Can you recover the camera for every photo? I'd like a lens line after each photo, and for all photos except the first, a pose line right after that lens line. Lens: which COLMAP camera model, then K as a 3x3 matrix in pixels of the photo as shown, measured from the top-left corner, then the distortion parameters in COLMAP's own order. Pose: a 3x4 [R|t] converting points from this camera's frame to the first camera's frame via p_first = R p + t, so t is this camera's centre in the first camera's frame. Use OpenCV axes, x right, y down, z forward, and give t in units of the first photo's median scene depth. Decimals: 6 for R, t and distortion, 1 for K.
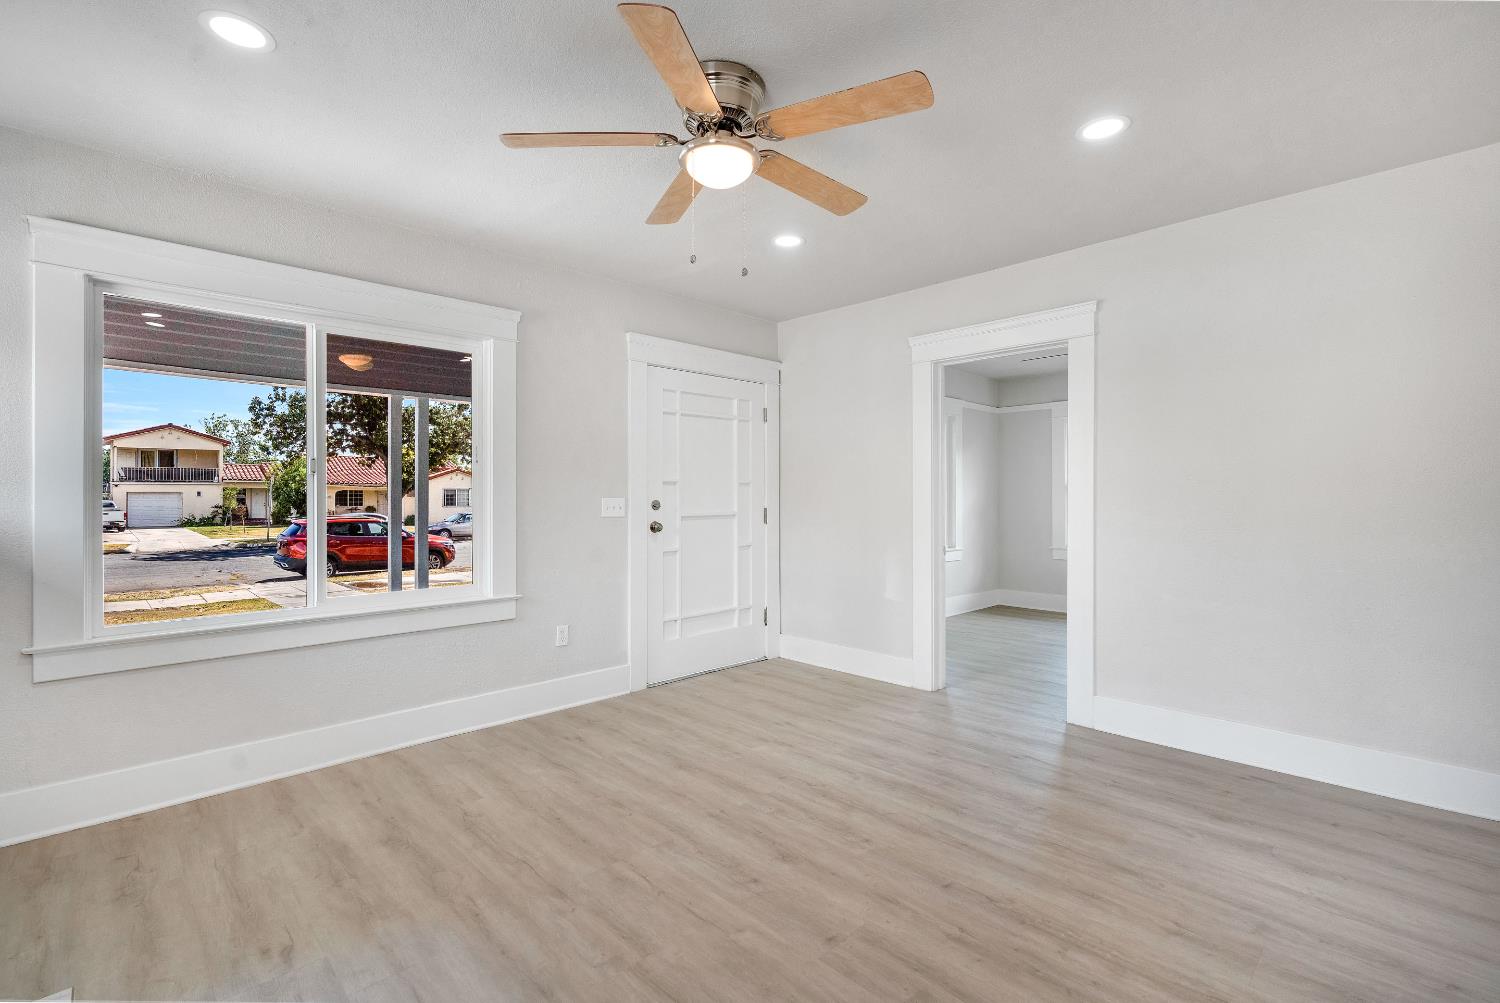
lens RADIAL K [[676.9, 0, 742.2], [0, 676.9, 503.1], [0, 0, 1]] dist [-0.007594, 0.001751]
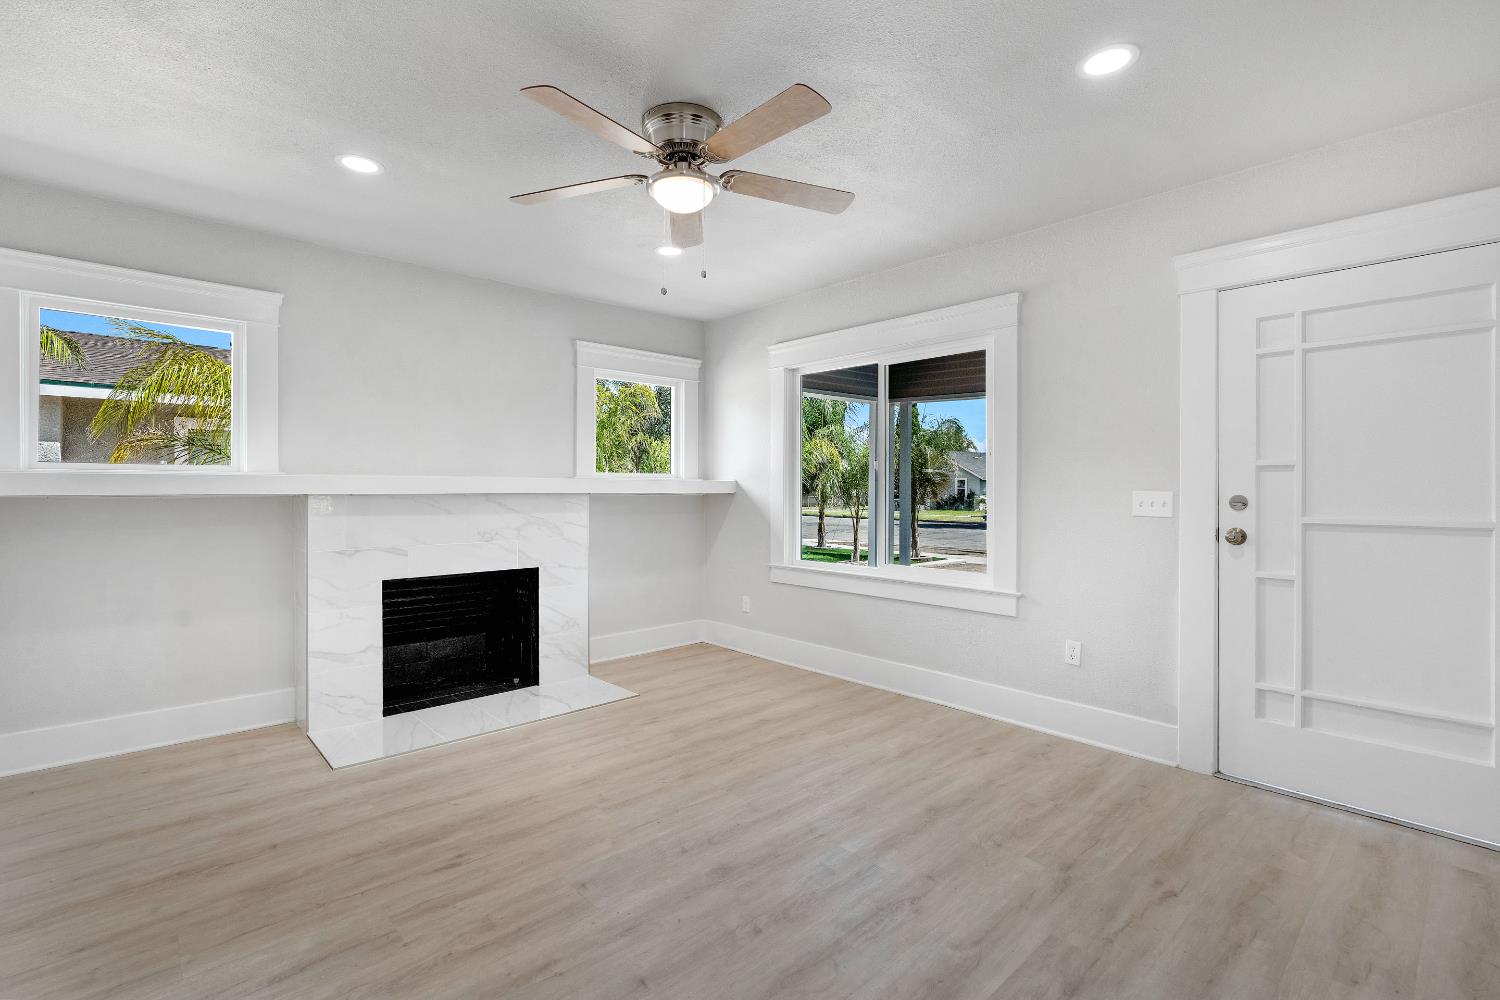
lens RADIAL K [[676.9, 0, 751.7], [0, 676.9, 493.7], [0, 0, 1]] dist [-0.007594, 0.001751]
pose [[-0.017087, 0.013702, -0.999760, 0.771162], [-0.012127, 0.999830, 0.013910, -0.013185], [0.999780, 0.012362, -0.016918, 0.806535]]
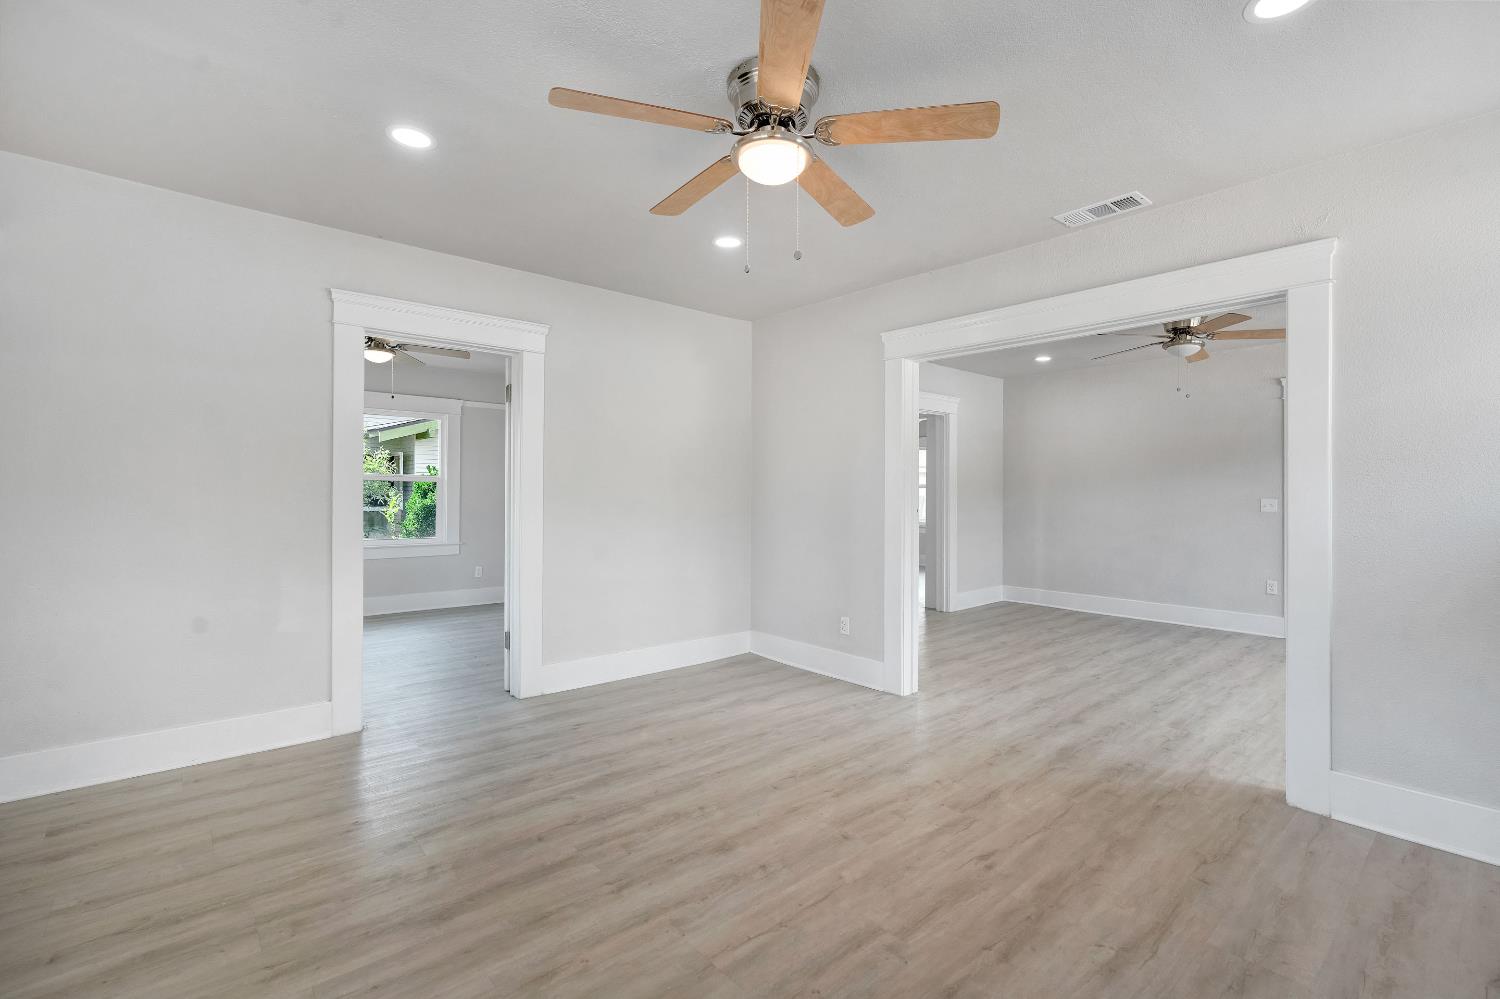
lens RADIAL K [[676.9, 0, 749.5], [0, 676.9, 497.5], [0, 0, 1]] dist [-0.007594, 0.001751]
pose [[0.042729, -0.001168, 0.999086, -0.728590], [0.003718, 0.999993, 0.001010, -0.003484], [-0.999080, 0.003671, 0.042733, 0.703623]]
